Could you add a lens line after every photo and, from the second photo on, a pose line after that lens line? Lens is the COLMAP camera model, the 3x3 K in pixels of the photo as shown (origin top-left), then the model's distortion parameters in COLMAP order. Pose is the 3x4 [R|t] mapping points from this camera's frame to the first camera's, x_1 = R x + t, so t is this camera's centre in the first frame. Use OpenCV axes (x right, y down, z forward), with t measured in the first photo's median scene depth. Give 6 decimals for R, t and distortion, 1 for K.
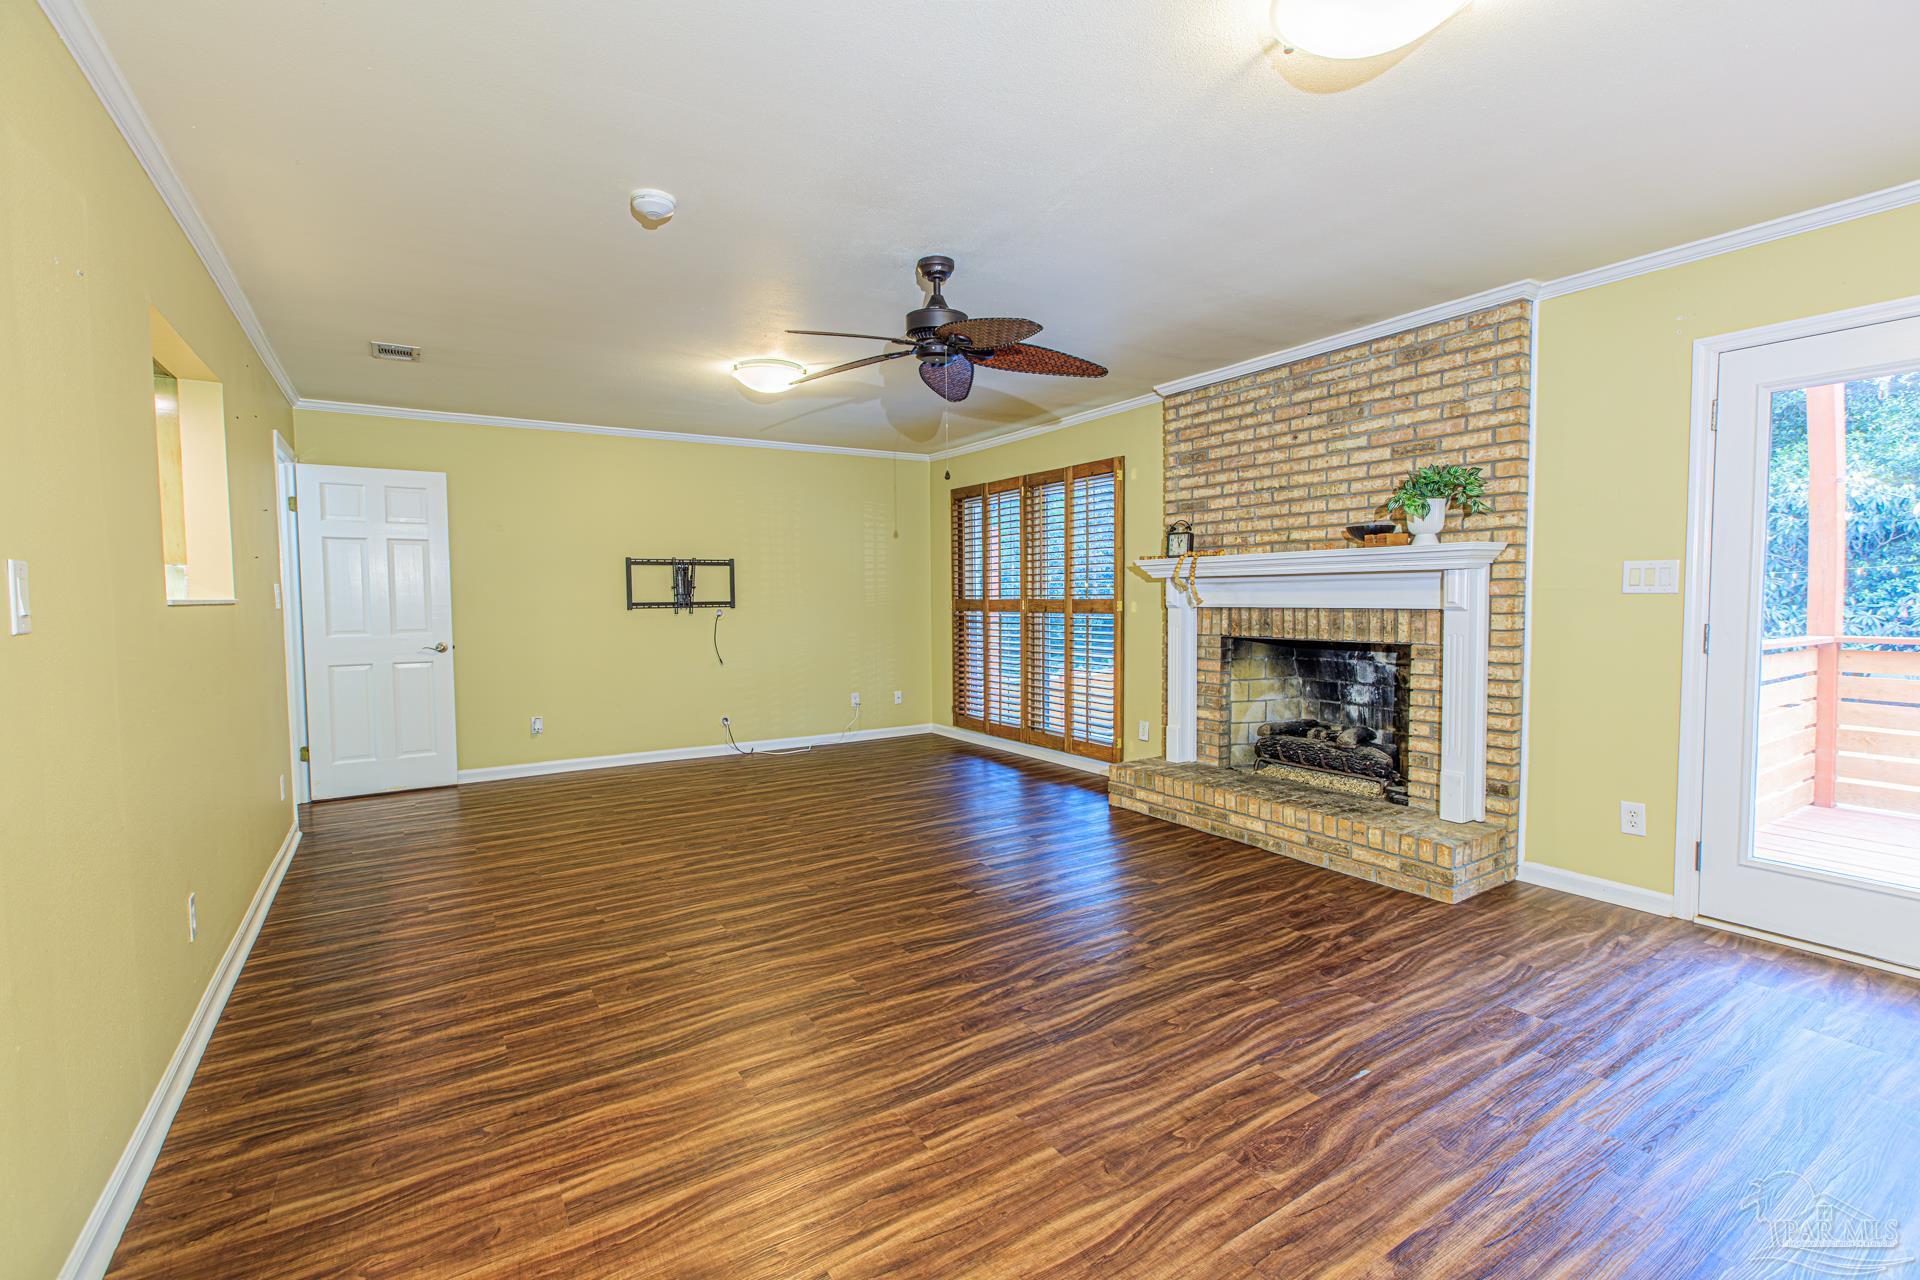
lens RADIAL K [[850.4, 0, 957.6], [0, 850.4, 641.8], [0, 0, 1]] dist [0.000224, -0.001280]
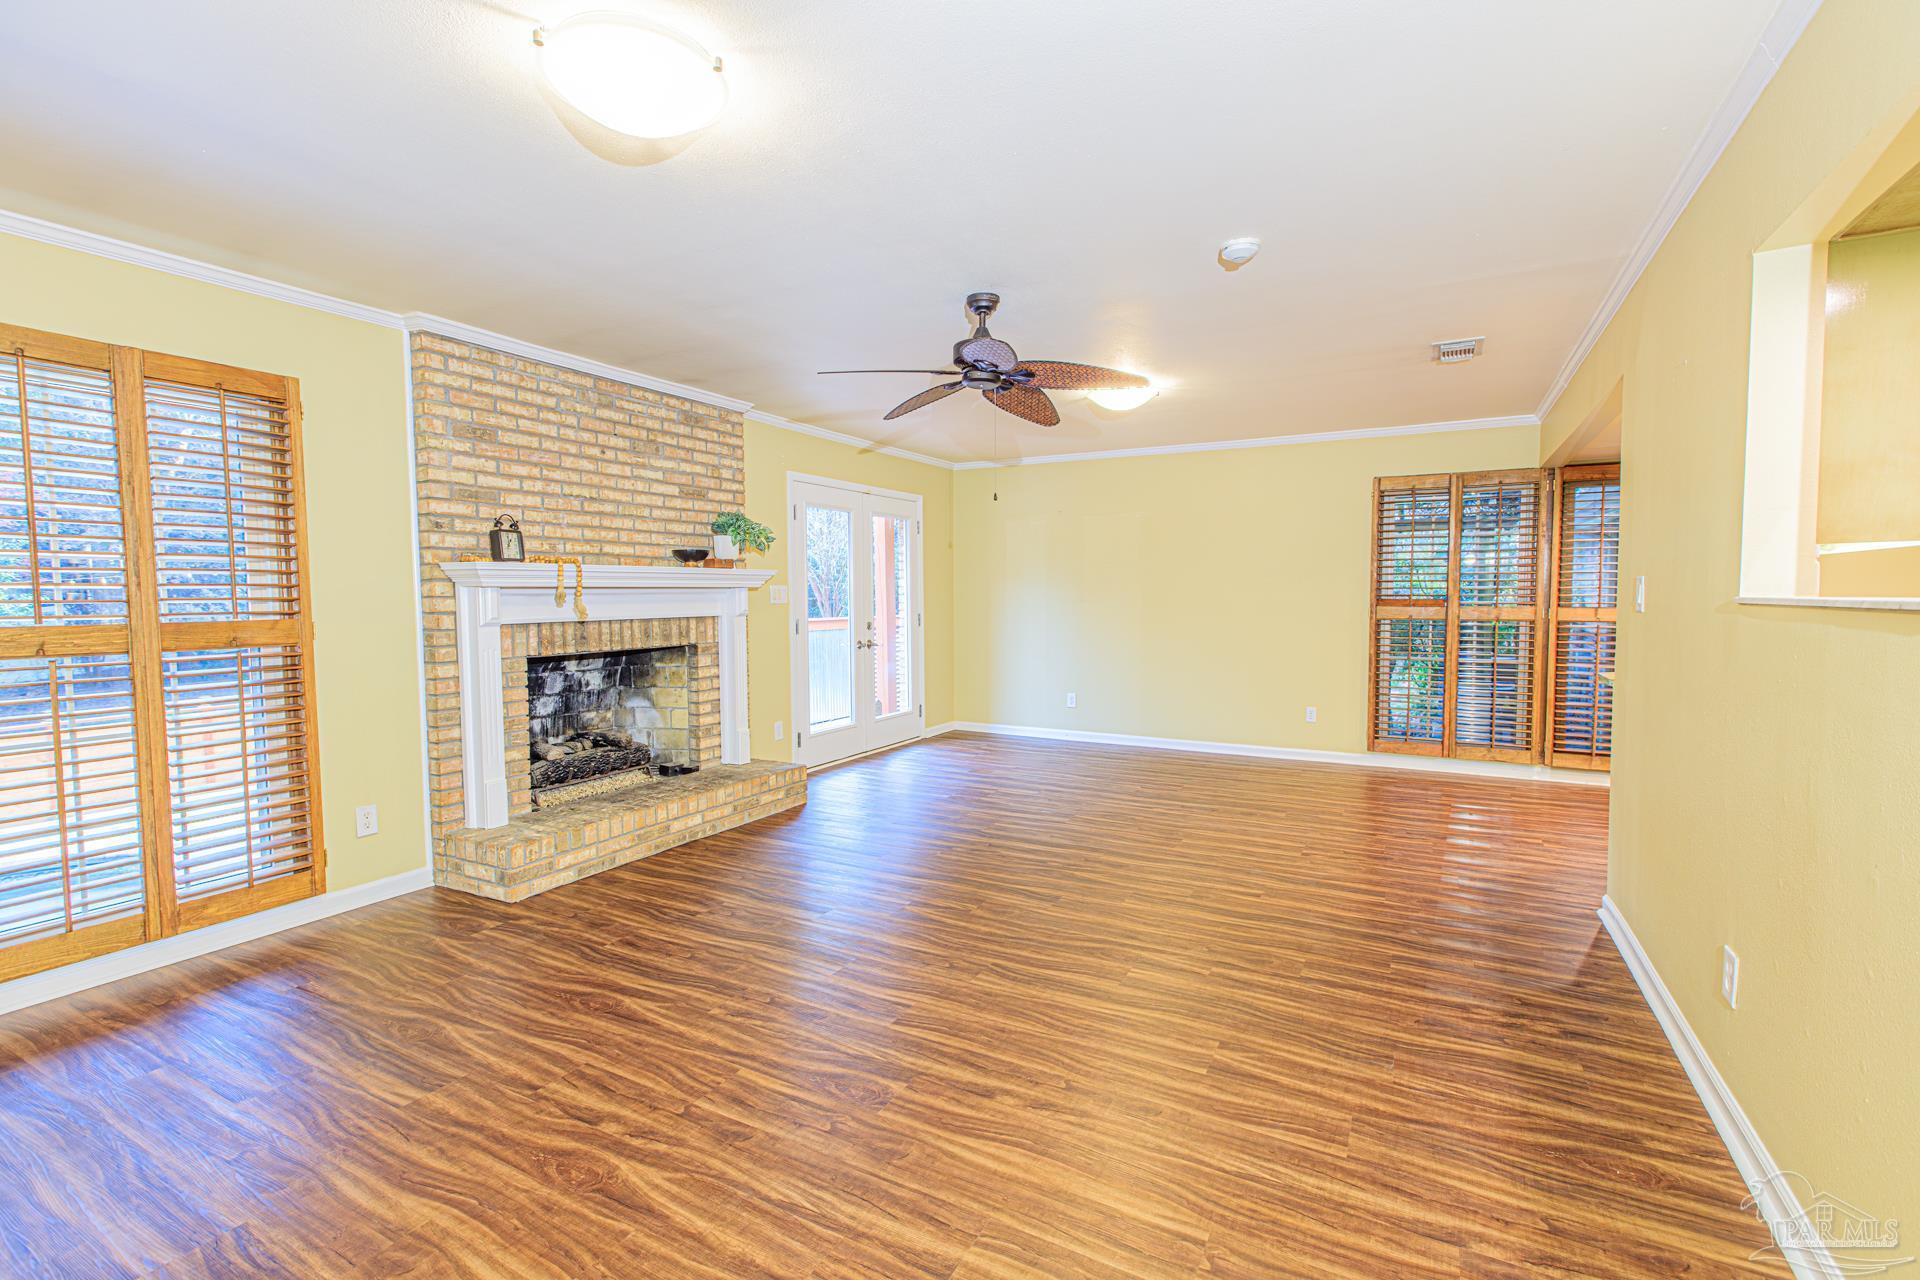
lens RADIAL K [[850.4, 0, 953.7], [0, 850.4, 641.4], [0, 0, 1]] dist [0.000224, -0.001280]
pose [[-0.473502, -0.034243, 0.880127, -0.711920], [0.062873, 0.995381, 0.072553, -0.063881], [-0.878546, 0.089691, -0.469162, 1.146125]]
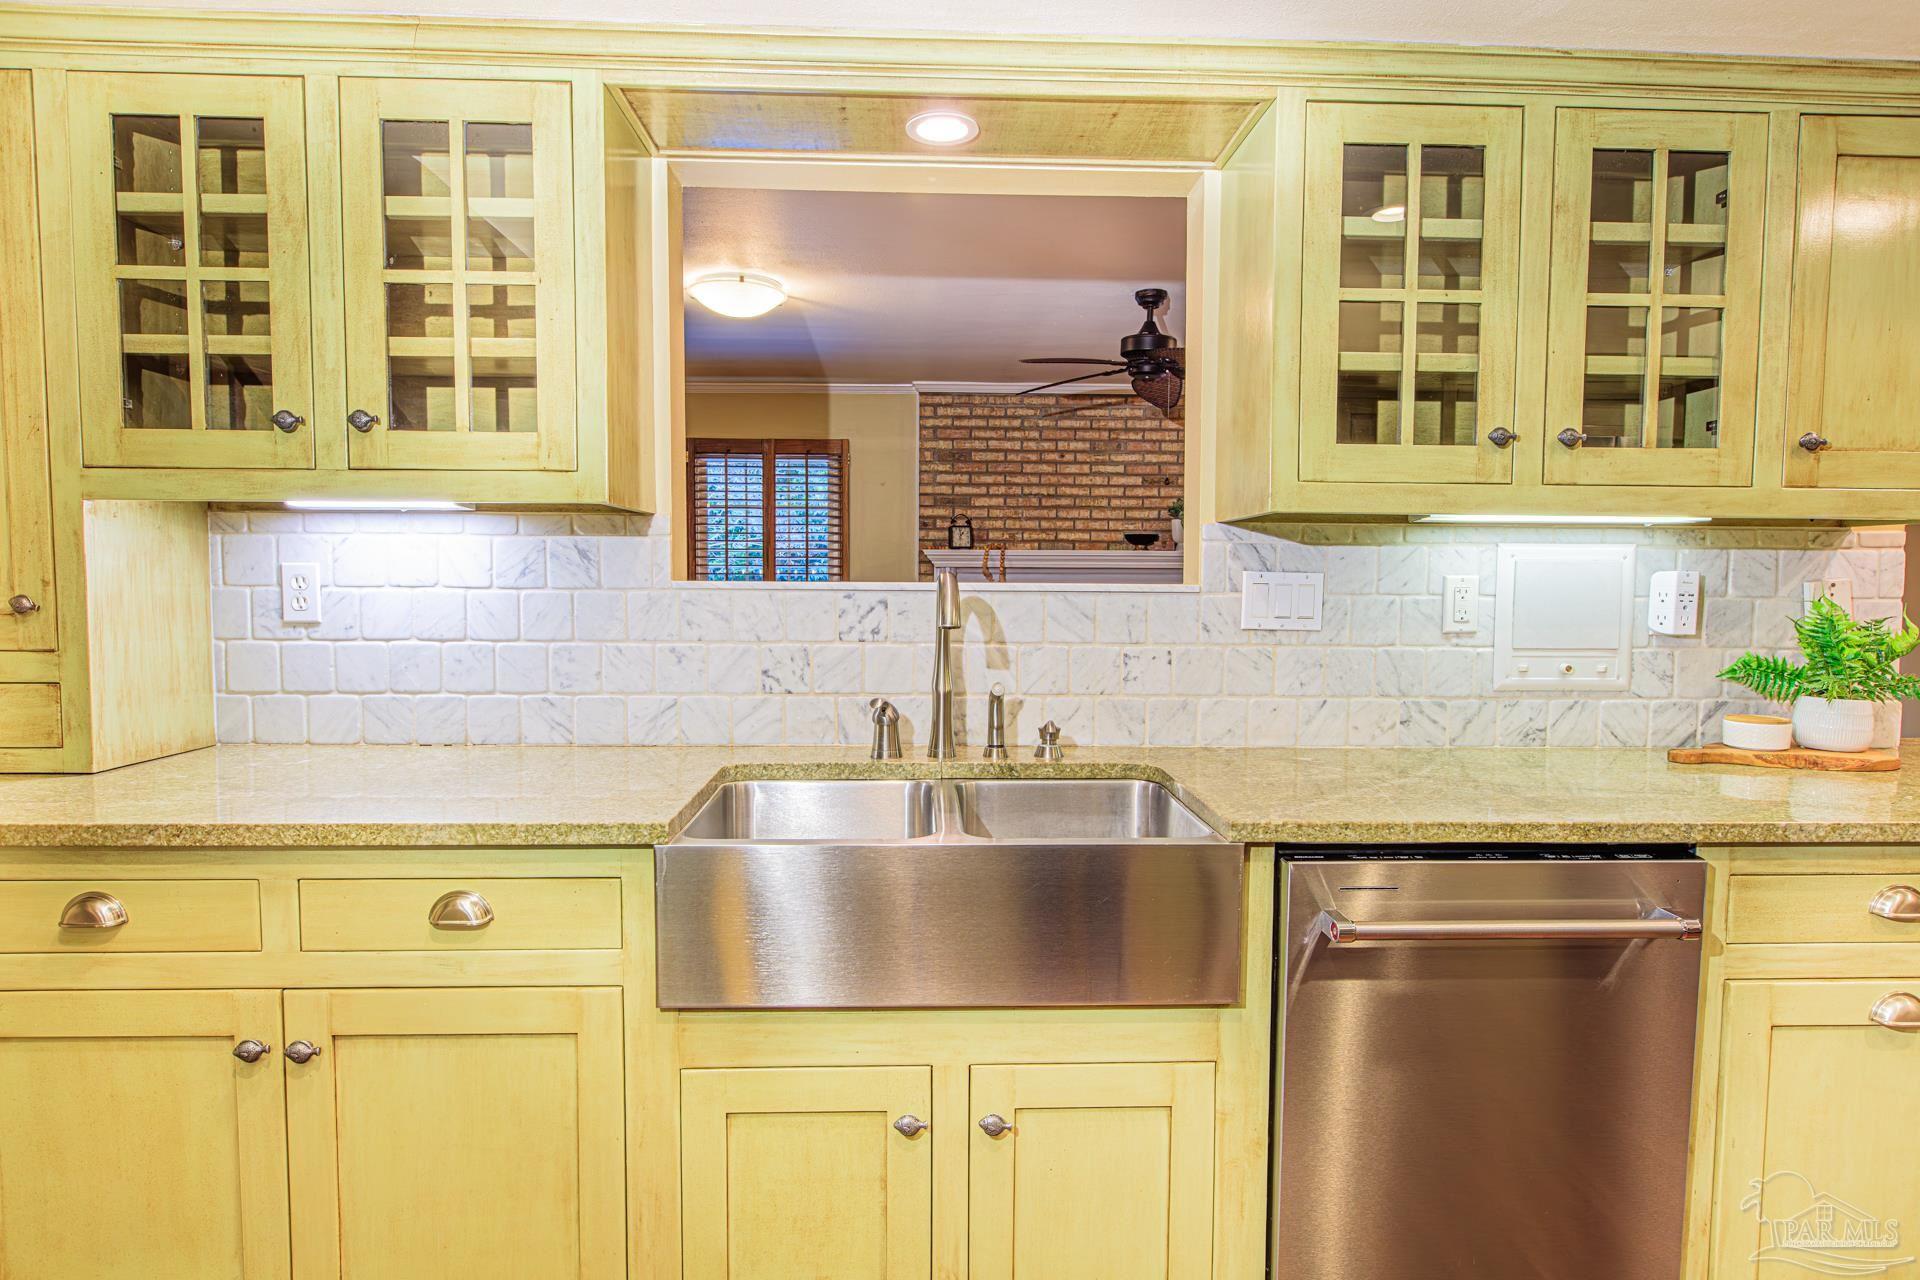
lens RADIAL K [[1054.1, 0, 948.3], [0, 1054.1, 637.0], [0, 0, 1]] dist [0.003943, -0.000142]
pose [[0.511043, -0.034597, 0.858859, -1.017991], [0.036778, 0.999155, 0.018364, -0.013661], [-0.858768, 0.022202, 0.511883, 0.373951]]
